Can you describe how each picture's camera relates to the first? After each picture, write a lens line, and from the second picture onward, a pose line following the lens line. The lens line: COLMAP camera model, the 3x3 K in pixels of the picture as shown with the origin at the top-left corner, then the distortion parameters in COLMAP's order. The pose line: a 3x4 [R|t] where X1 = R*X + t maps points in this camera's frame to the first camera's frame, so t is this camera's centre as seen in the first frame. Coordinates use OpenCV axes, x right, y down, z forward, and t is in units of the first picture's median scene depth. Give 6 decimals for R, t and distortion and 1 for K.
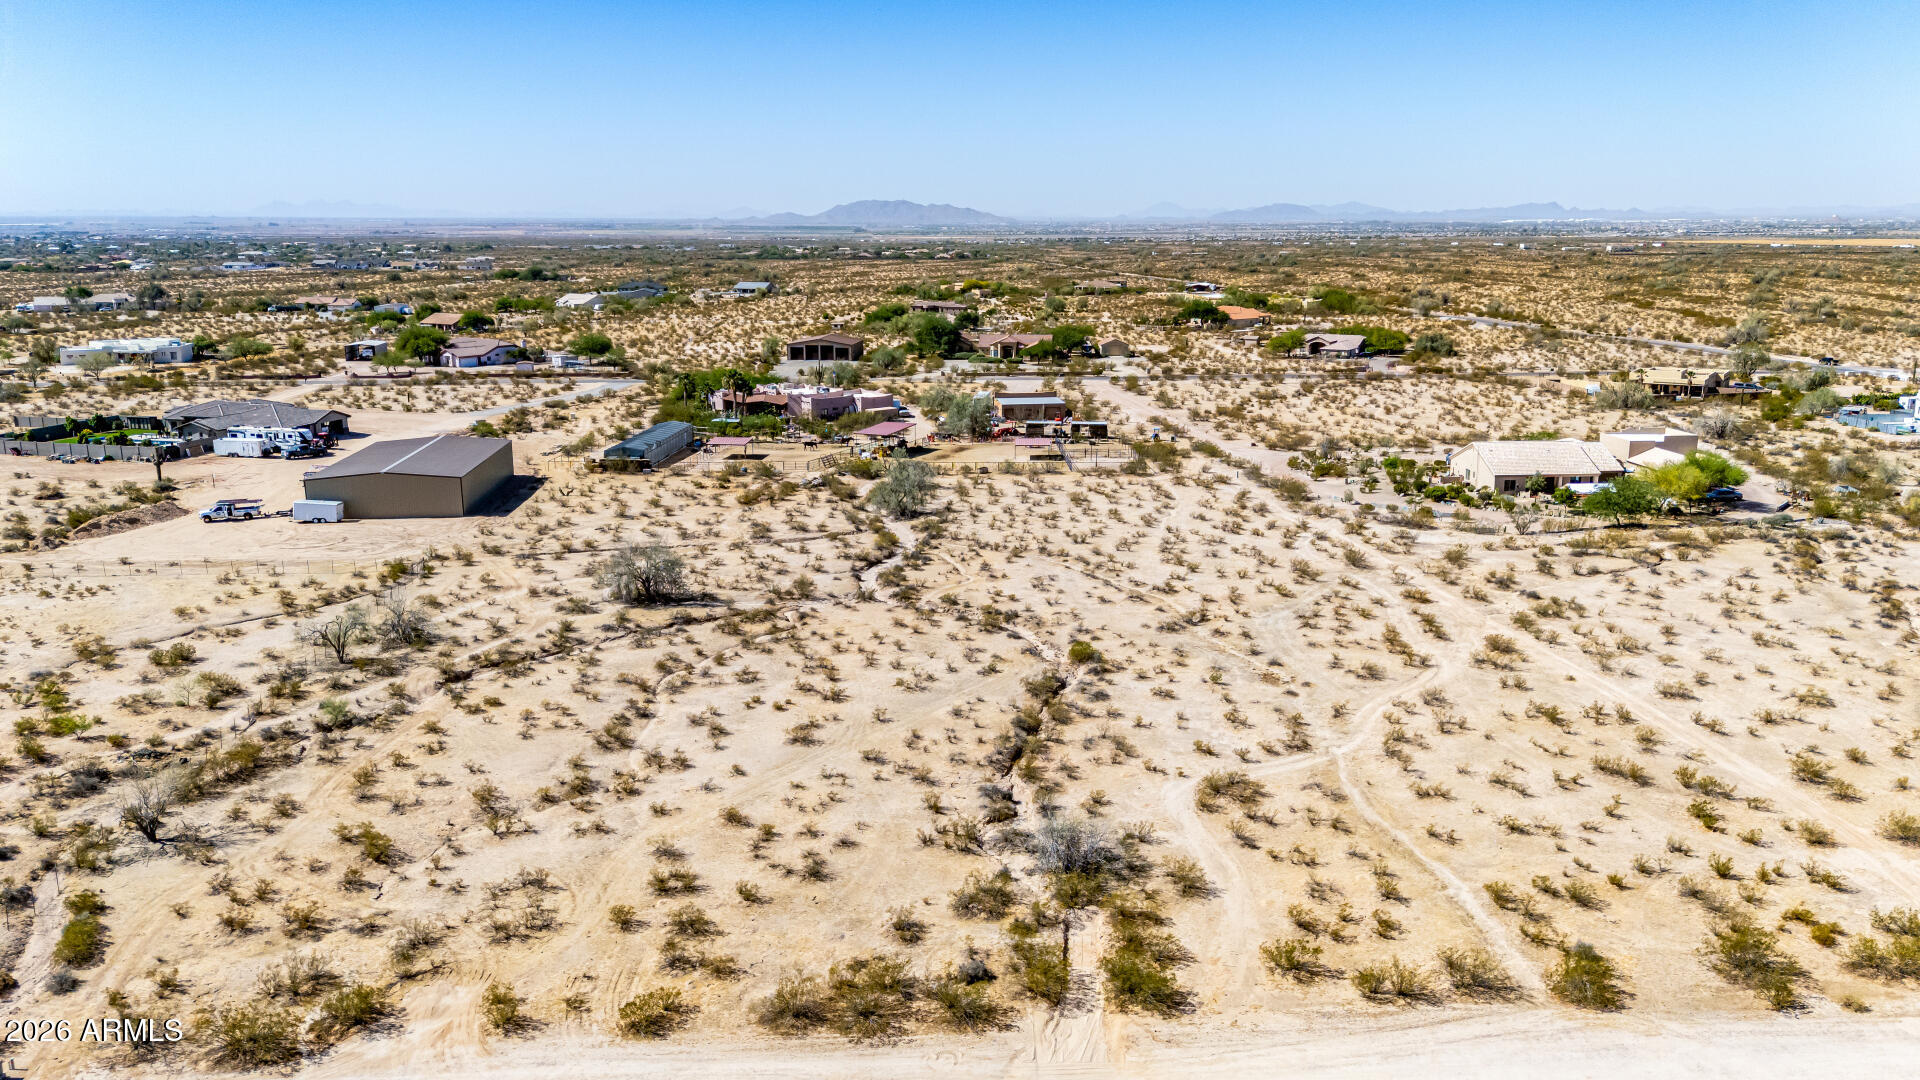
lens RADIAL K [[1478.9, 0, 969.1], [0, 1478.9, 541.7], [0, 0, 1]] dist [0.071873, -0.062064]
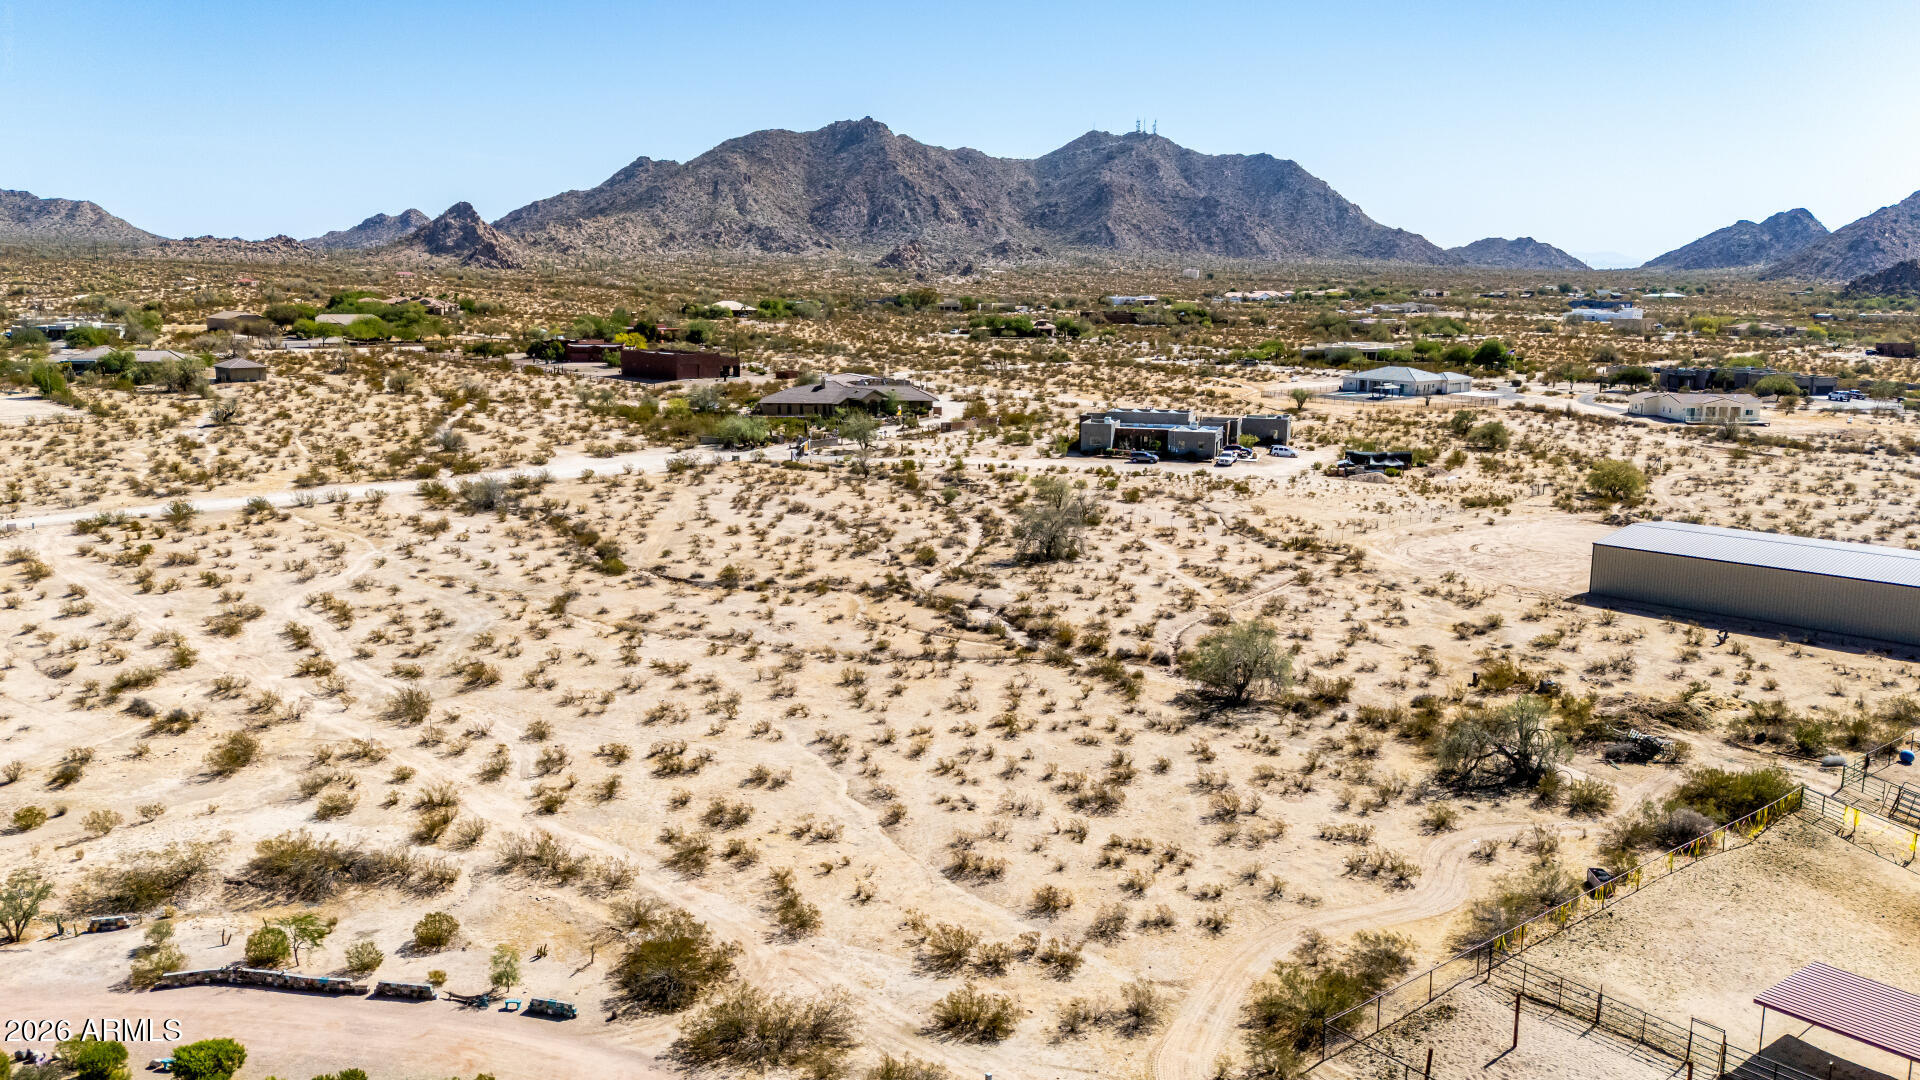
lens RADIAL K [[1454.9, 0, 967.3], [0, 1454.9, 545.9], [0, 0, 1]] dist [0.093962, -0.098910]
pose [[-0.778606, 0.110297, -0.617743, 0.713396], [-0.143952, 0.926784, 0.346913, -0.479545], [0.610778, 0.359035, -0.705723, 2.448013]]
